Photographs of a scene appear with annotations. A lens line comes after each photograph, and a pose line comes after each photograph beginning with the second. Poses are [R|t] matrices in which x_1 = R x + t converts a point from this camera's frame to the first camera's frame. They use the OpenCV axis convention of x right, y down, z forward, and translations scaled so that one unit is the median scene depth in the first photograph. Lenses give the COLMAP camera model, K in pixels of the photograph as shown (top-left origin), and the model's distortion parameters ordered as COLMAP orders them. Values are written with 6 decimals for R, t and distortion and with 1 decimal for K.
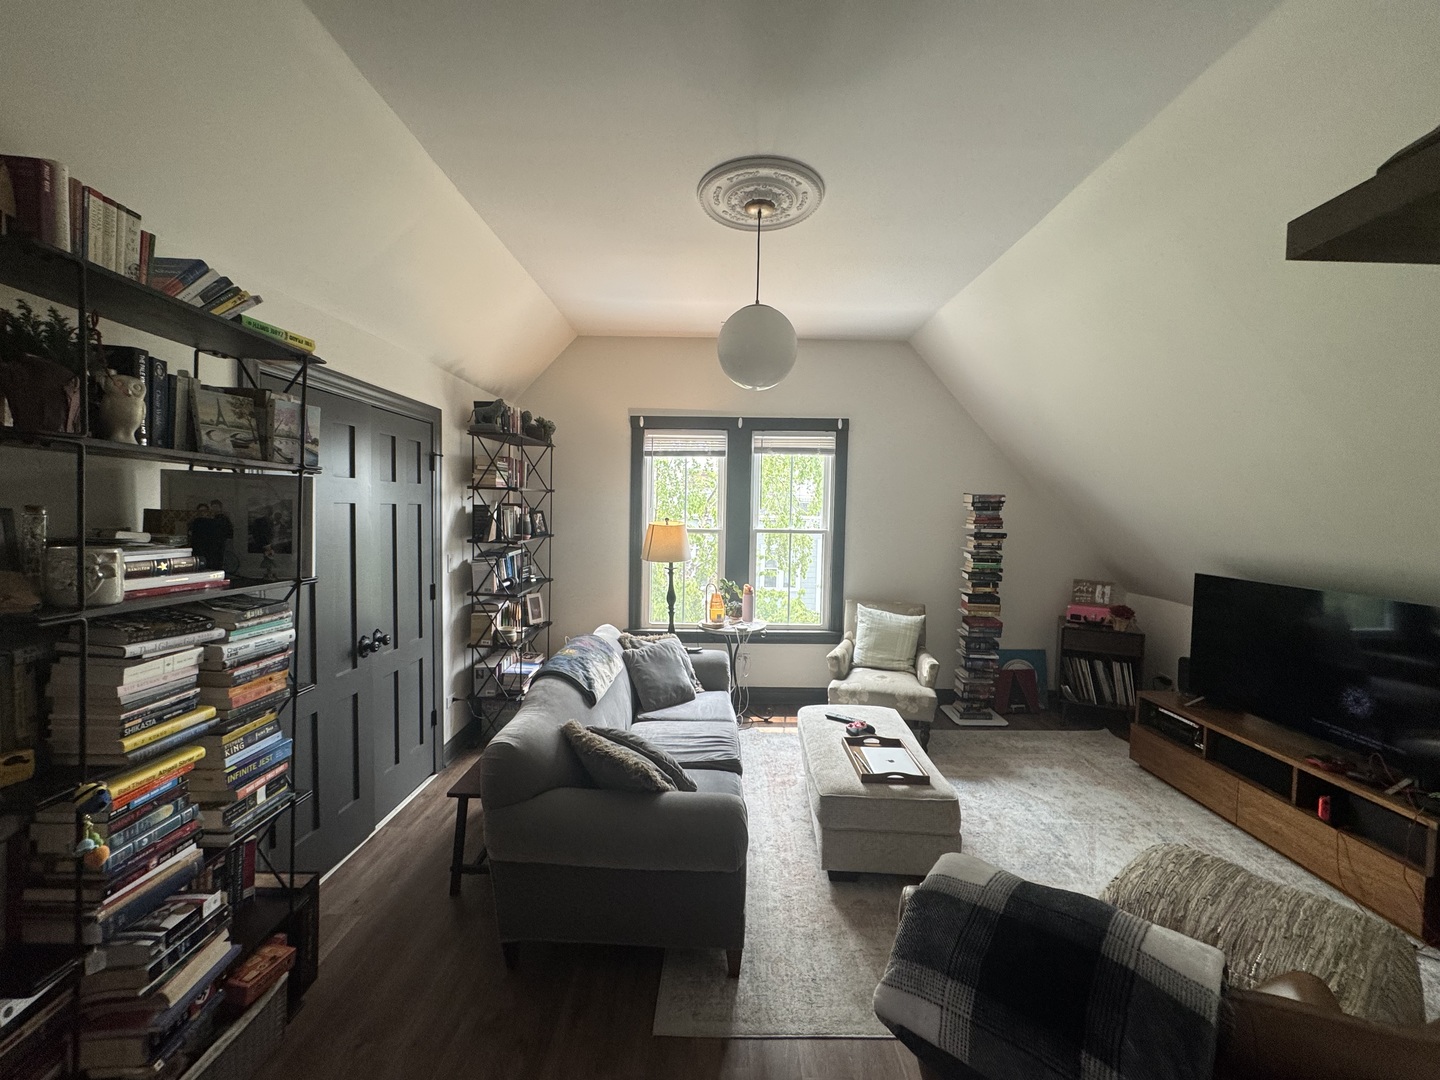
lens RADIAL K [[570.3, 0, 720.0], [0, 570.3, 540.0], [0, 0, 1]] dist [0.000159, 0.000264]
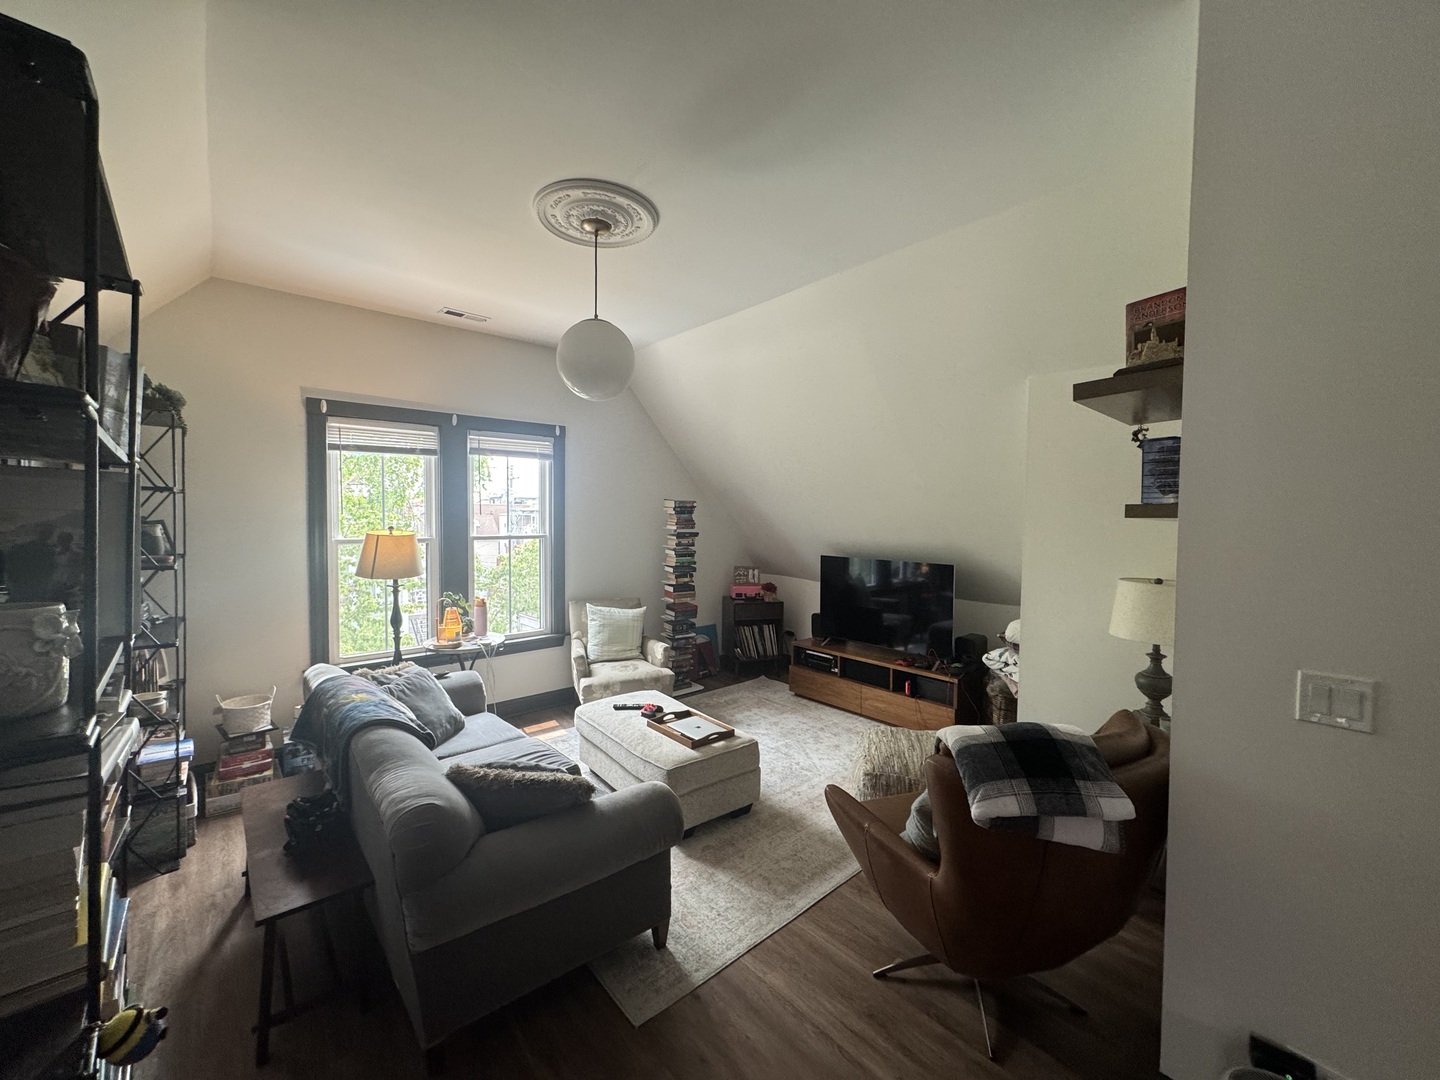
lens RADIAL K [[570.3, 0, 720.0], [0, 570.3, 540.0], [0, 0, 1]] dist [0.000159, 0.000264]
pose [[0.756020, -0.039326, 0.653367, -0.267588], [0.042215, 0.999045, 0.011285, -0.007358], [-0.653186, 0.019050, 0.756958, 0.043164]]
